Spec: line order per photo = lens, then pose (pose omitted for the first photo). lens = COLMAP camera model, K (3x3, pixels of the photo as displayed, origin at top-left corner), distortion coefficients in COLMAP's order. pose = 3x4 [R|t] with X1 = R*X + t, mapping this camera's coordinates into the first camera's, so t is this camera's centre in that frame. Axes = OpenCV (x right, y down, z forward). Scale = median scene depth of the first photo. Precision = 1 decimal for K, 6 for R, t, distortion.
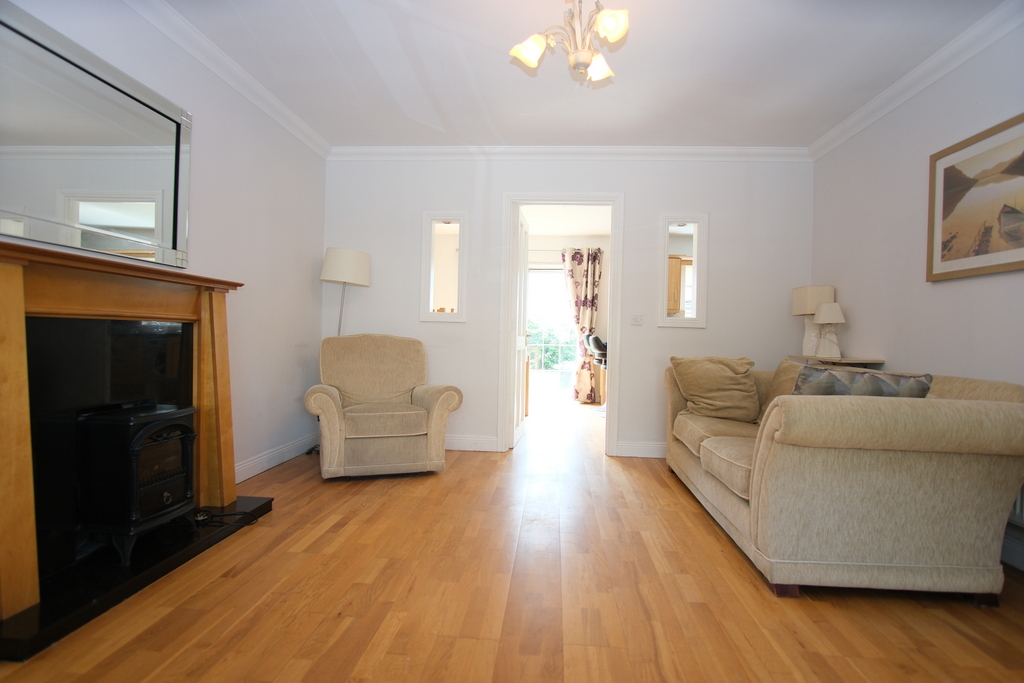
lens RADIAL K [[541.2, 0, 511.9], [0, 541.2, 343.6], [0, 0, 1]] dist [-0.024640, 0.002114]
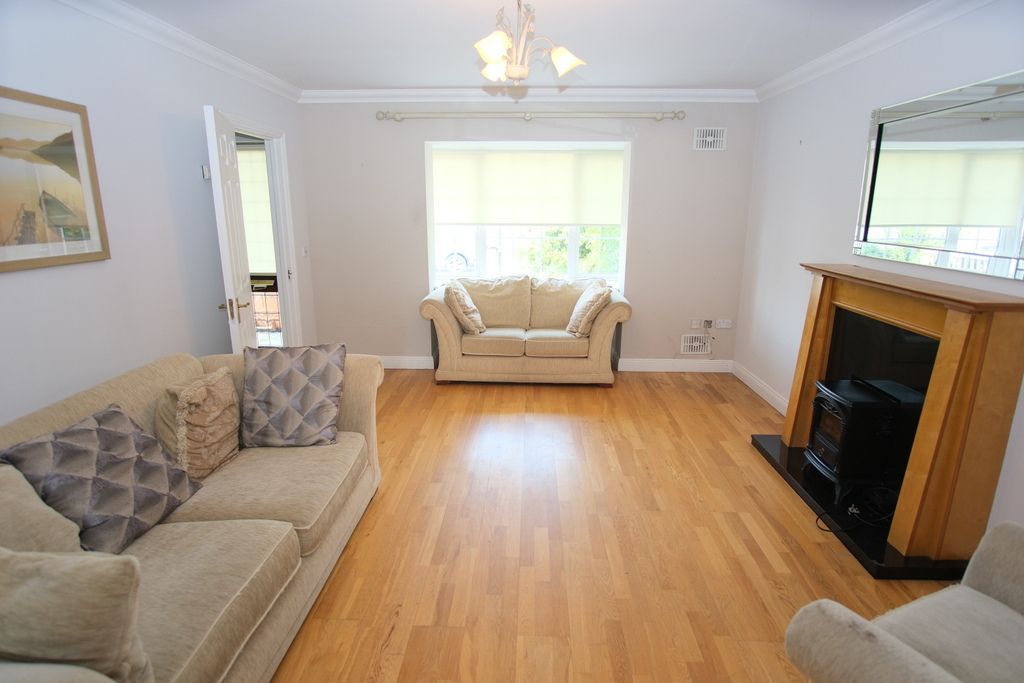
lens RADIAL K [[541.2, 0, 511.6], [0, 541.2, 340.7], [0, 0, 1]] dist [-0.024640, 0.002114]
pose [[-0.998815, -0.014130, -0.046575, 0.158813], [-0.025732, 0.965560, 0.258903, -0.258634], [0.041313, 0.259795, -0.964780, 1.897074]]
